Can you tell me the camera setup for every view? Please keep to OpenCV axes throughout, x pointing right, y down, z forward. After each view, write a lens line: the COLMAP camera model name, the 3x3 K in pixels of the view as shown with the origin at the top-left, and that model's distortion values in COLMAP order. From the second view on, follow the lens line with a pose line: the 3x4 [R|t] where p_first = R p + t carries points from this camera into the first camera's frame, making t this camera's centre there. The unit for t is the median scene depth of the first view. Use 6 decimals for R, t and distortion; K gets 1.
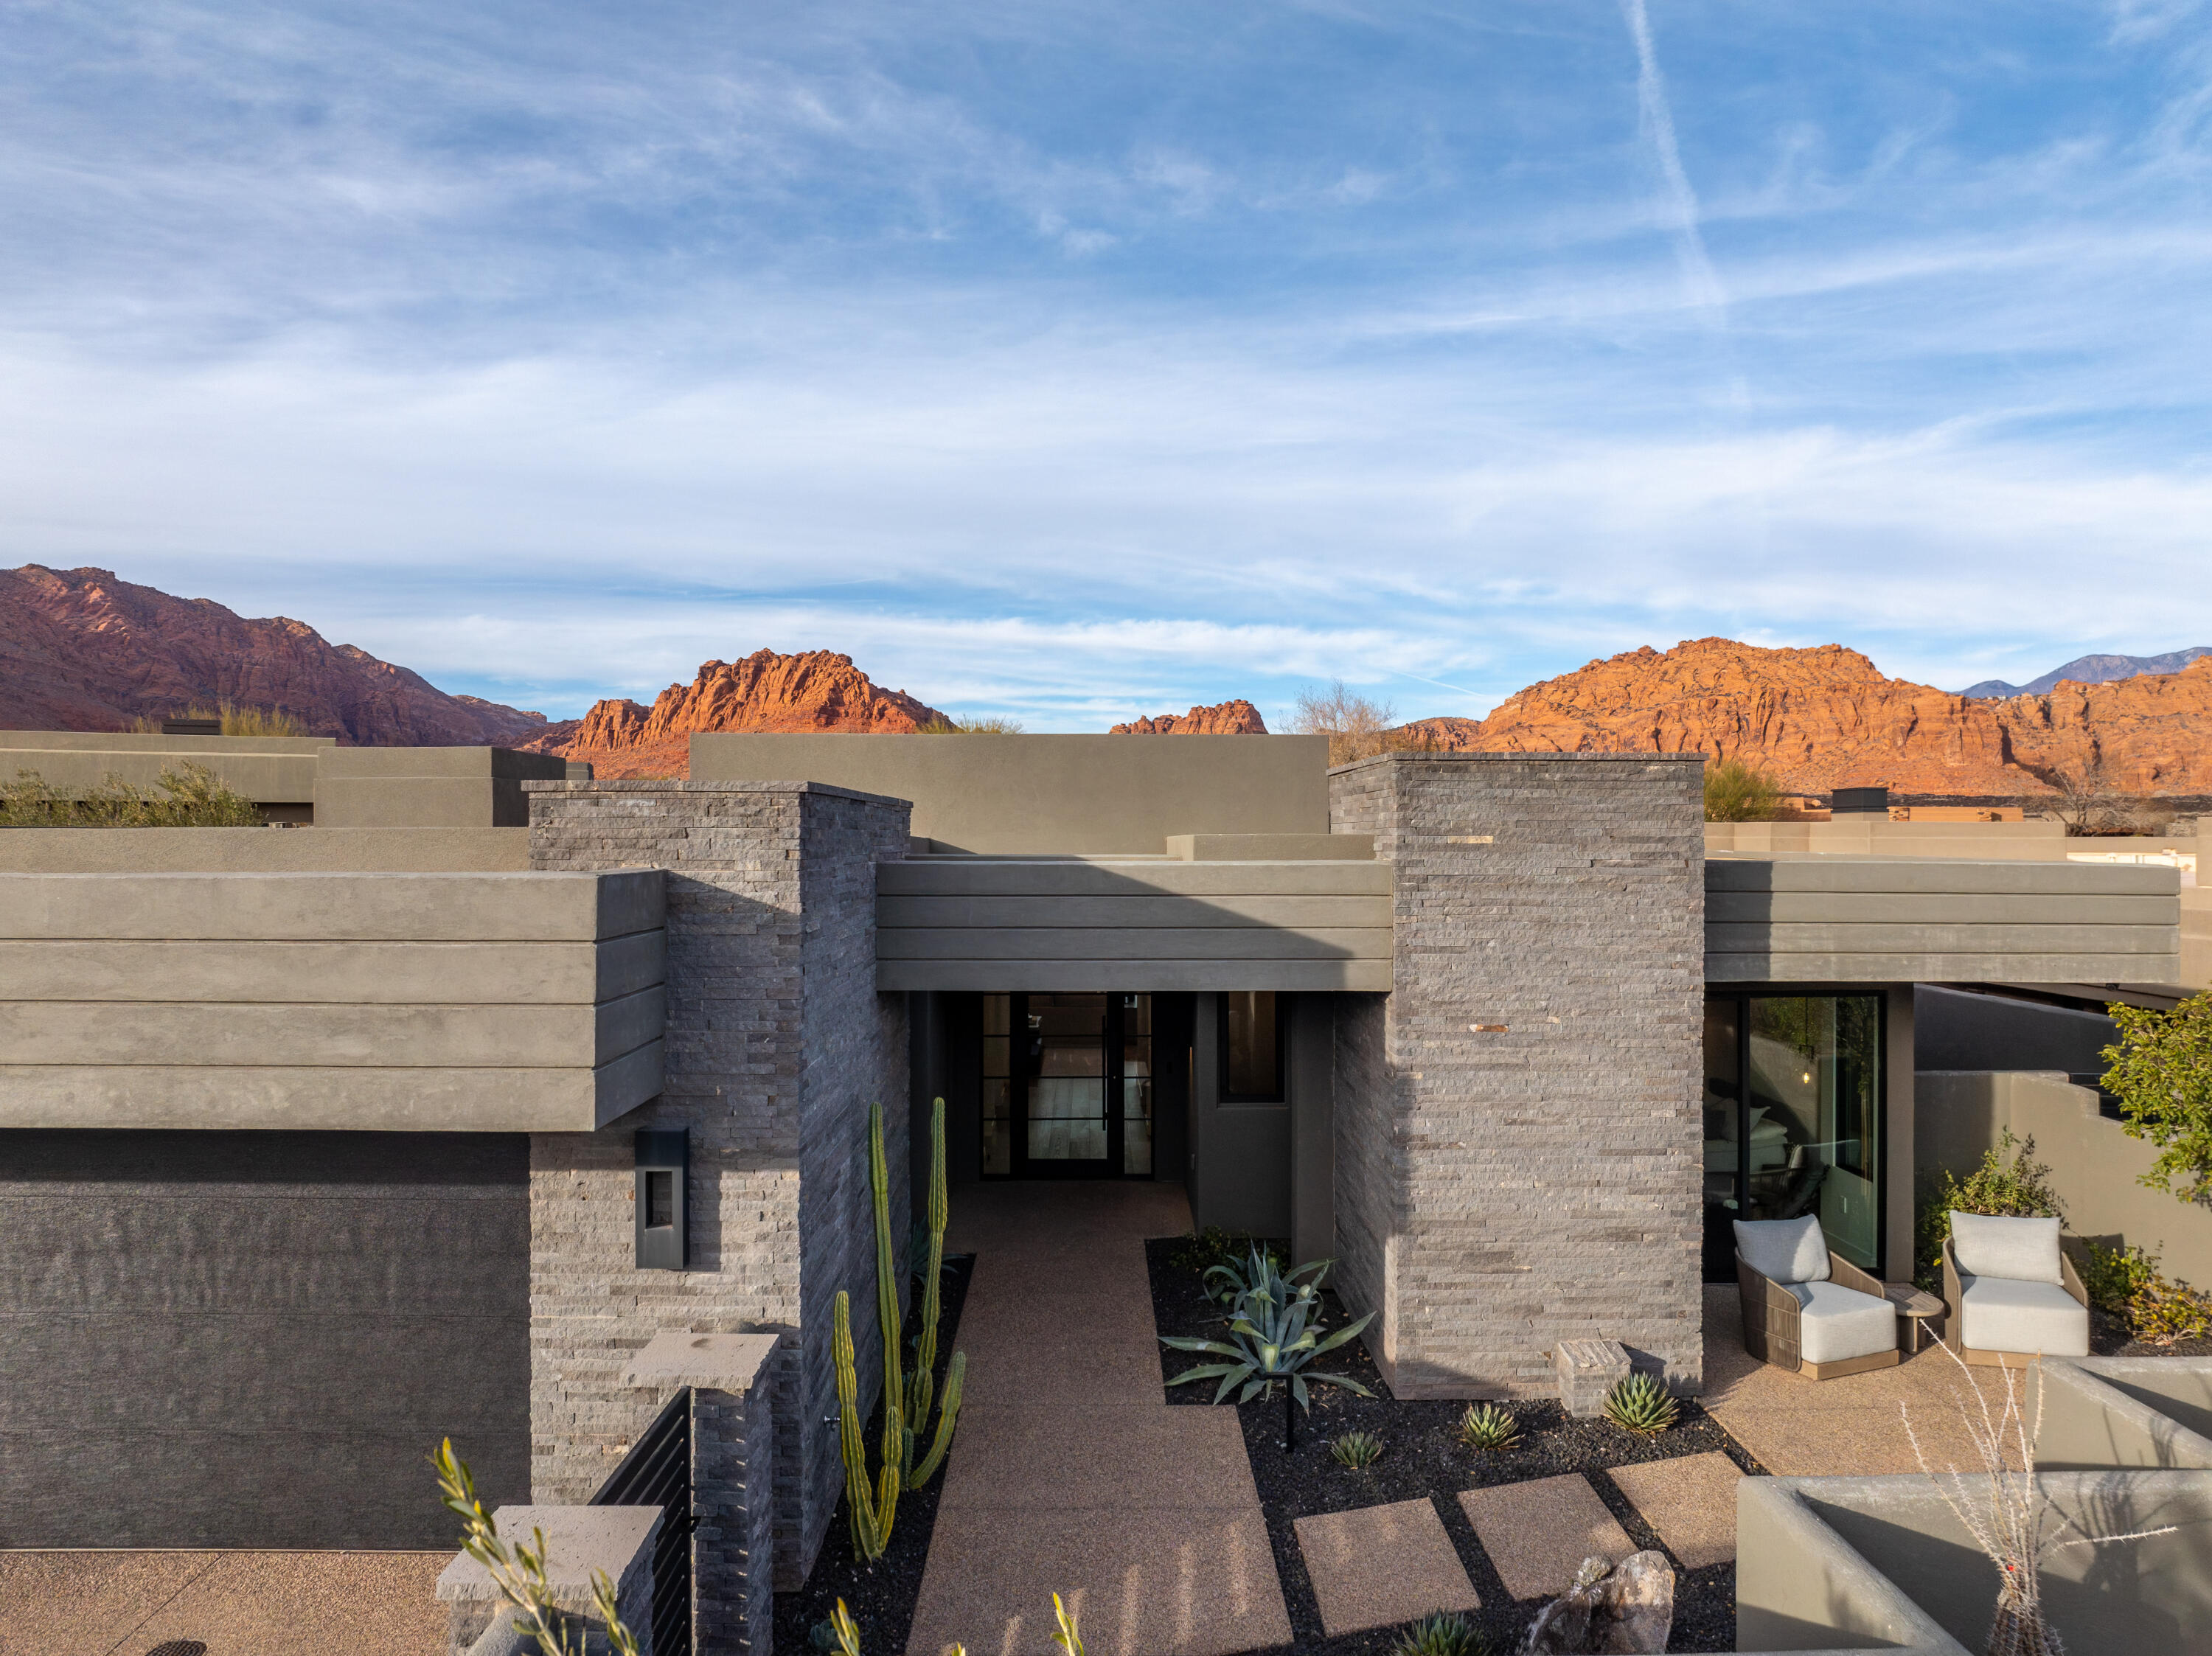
lens RADIAL K [[1560.9, 0, 1103.0], [0, 1560.9, 831.5], [0, 0, 1]] dist [-0.030162, -0.019937]
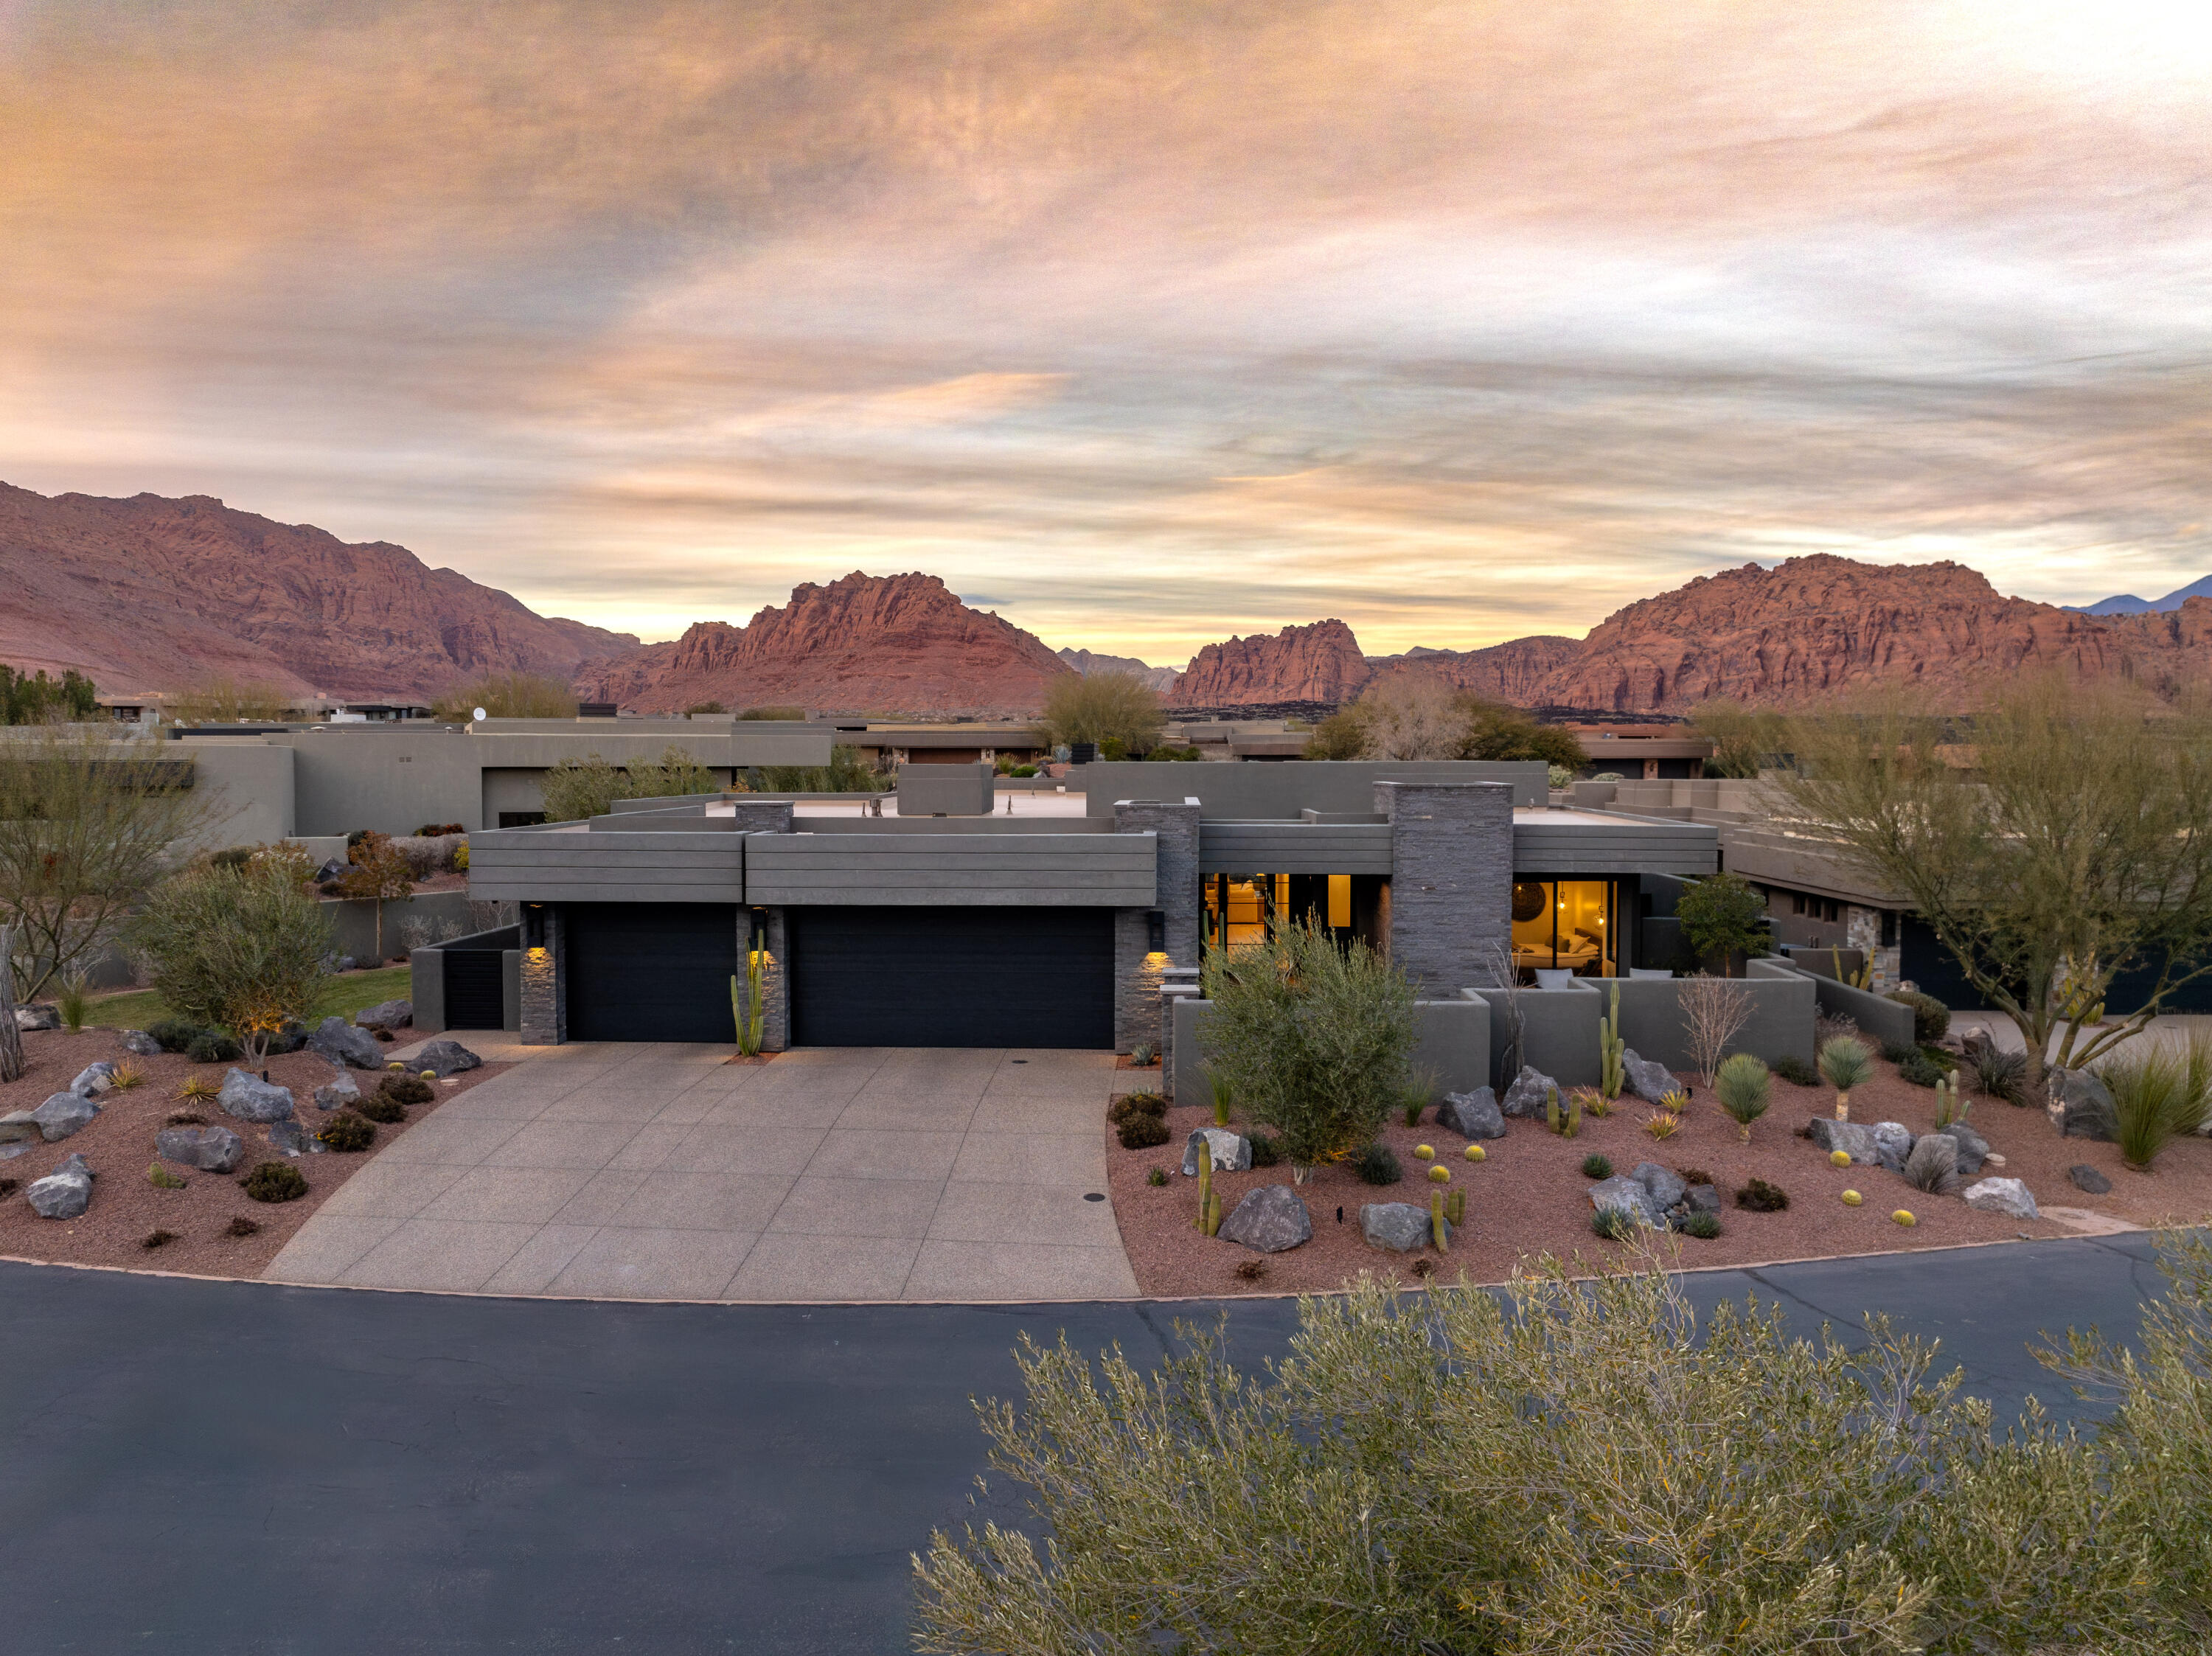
lens RADIAL K [[1560.9, 0, 1098.5], [0, 1560.9, 835.3], [0, 0, 1]] dist [-0.030162, -0.019937]
pose [[0.998147, 0.002634, -0.060792, -0.151148], [0.000579, 0.998606, 0.052774, -0.102939], [0.060847, -0.052712, 0.996754, -1.660480]]
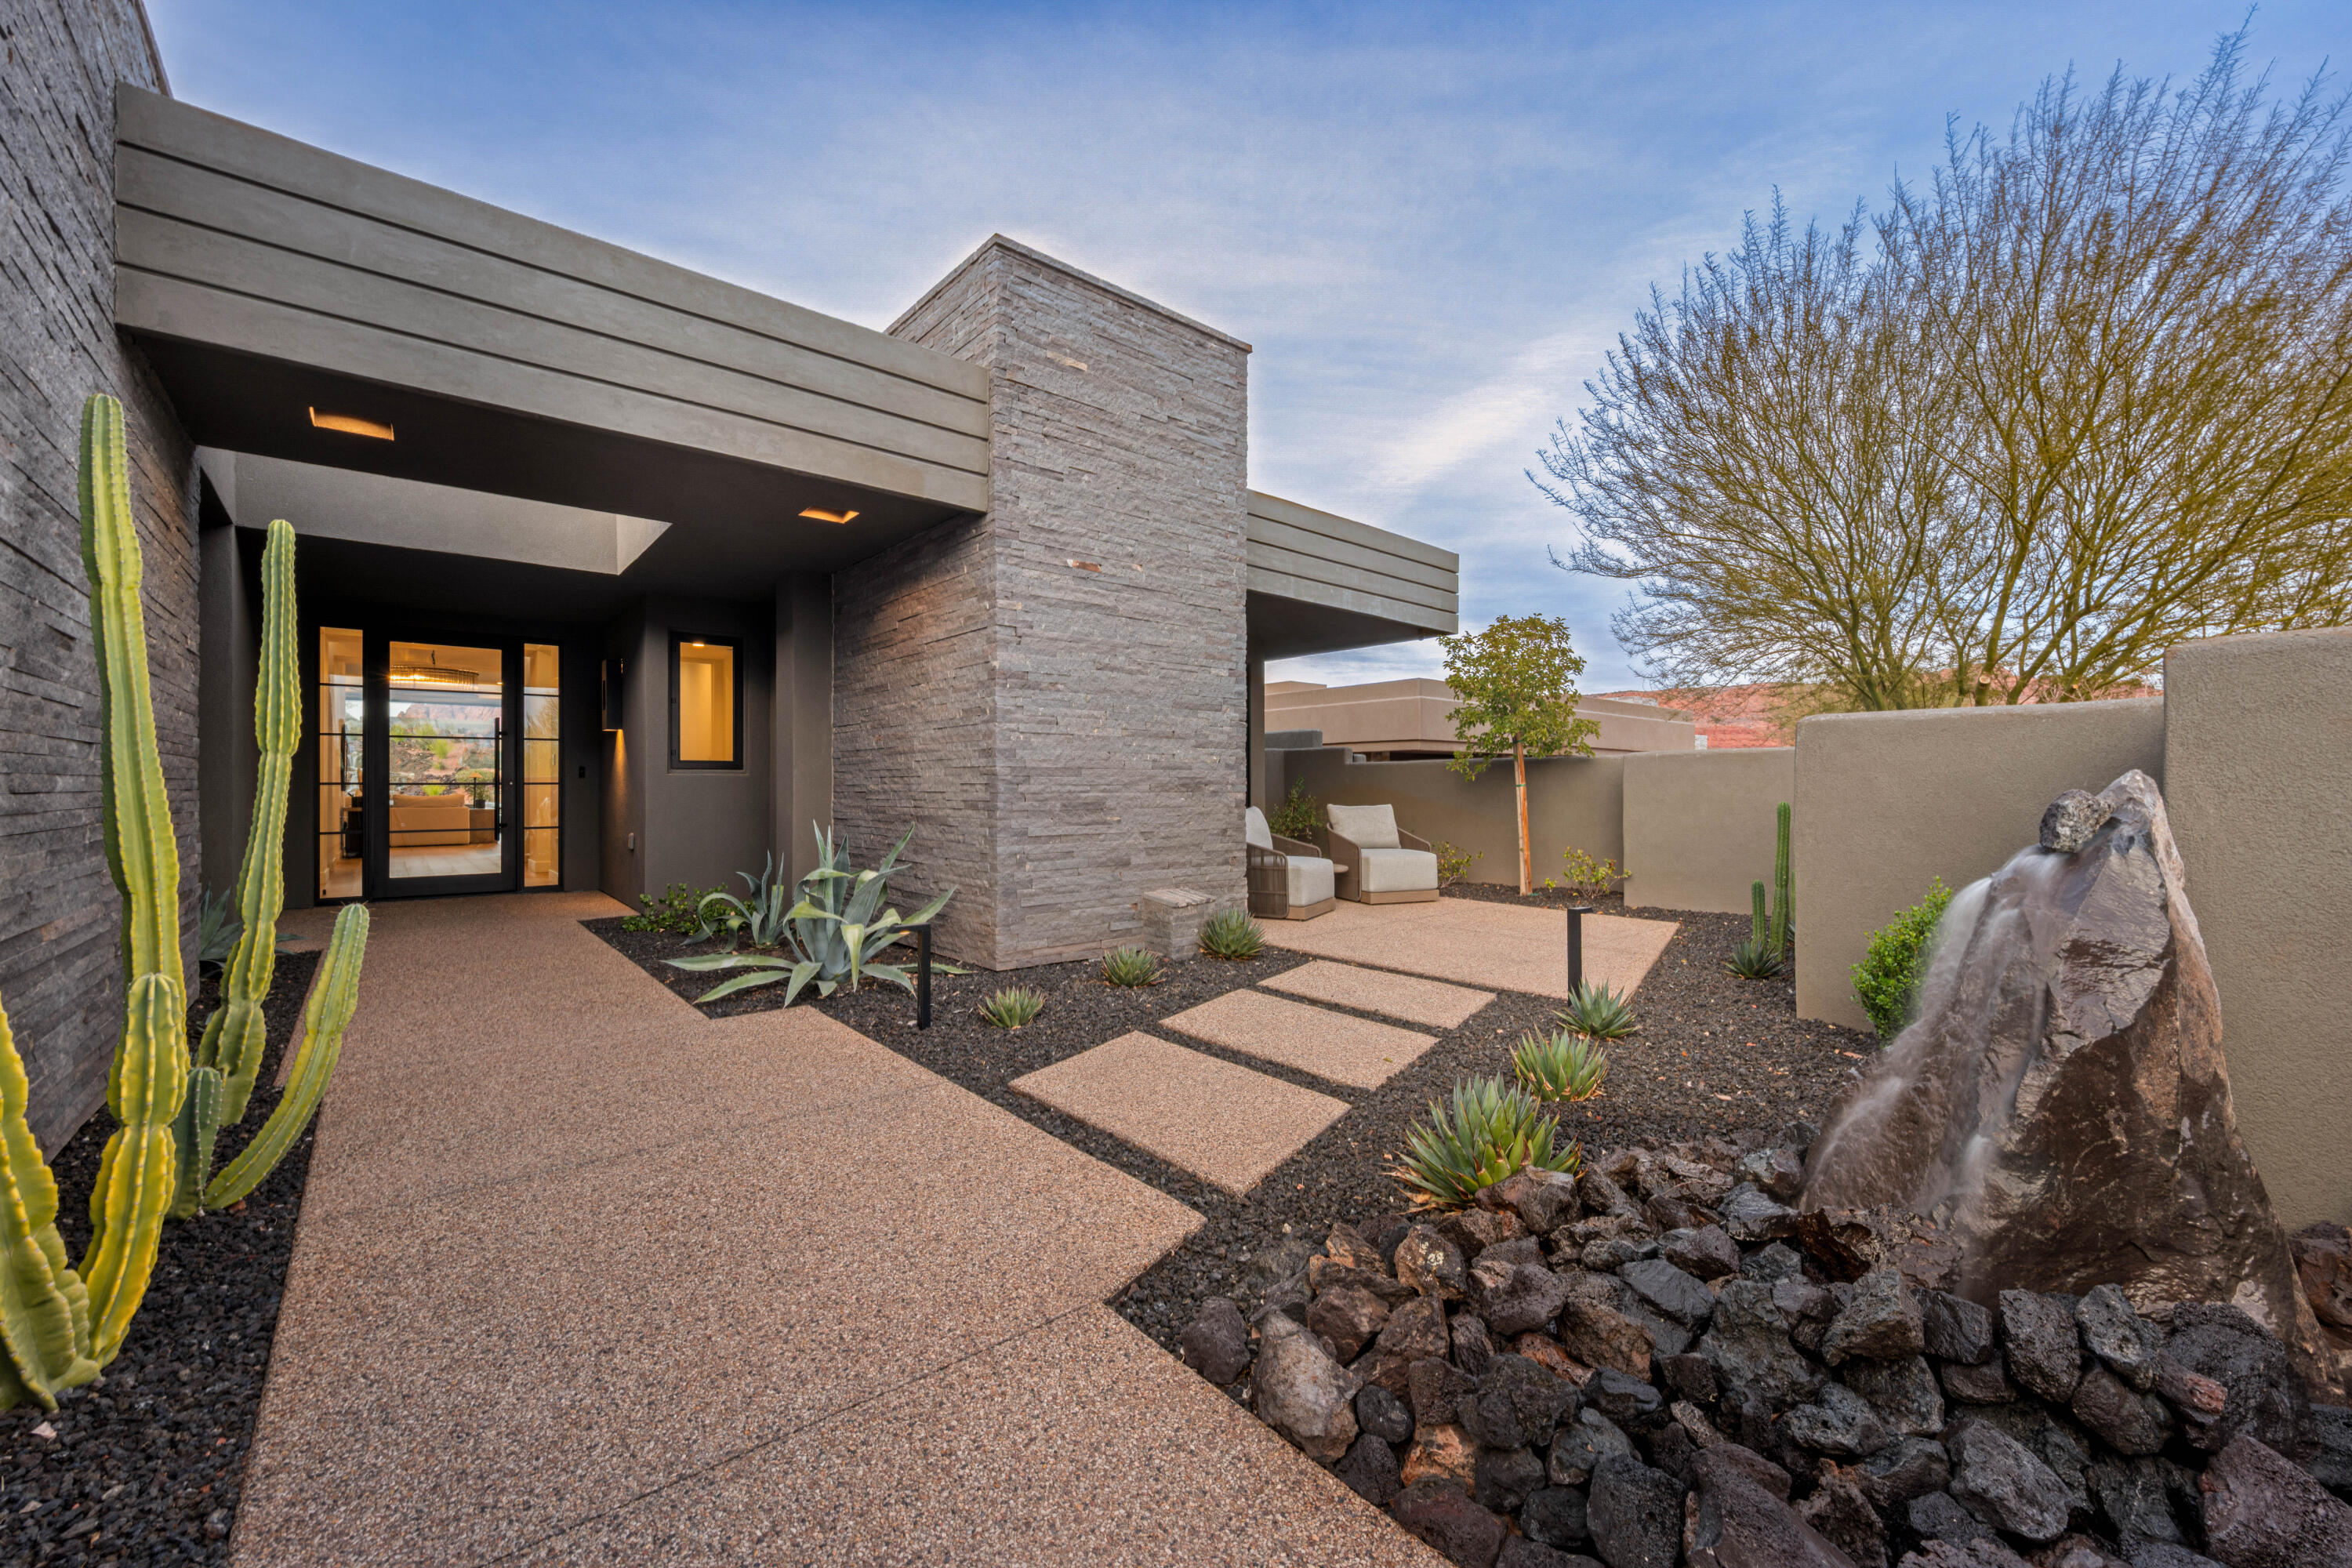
lens RADIAL K [[926.2, 0, 1170.4], [0, 926.2, 784.6], [0, 0, 1]] dist [-0.000217, -0.000137]
pose [[0.769941, 0.003055, 0.638108, -0.070555], [-0.001912, 0.999995, -0.002480, 0.260802], [-0.638112, 0.000689, 0.769943, 0.532736]]
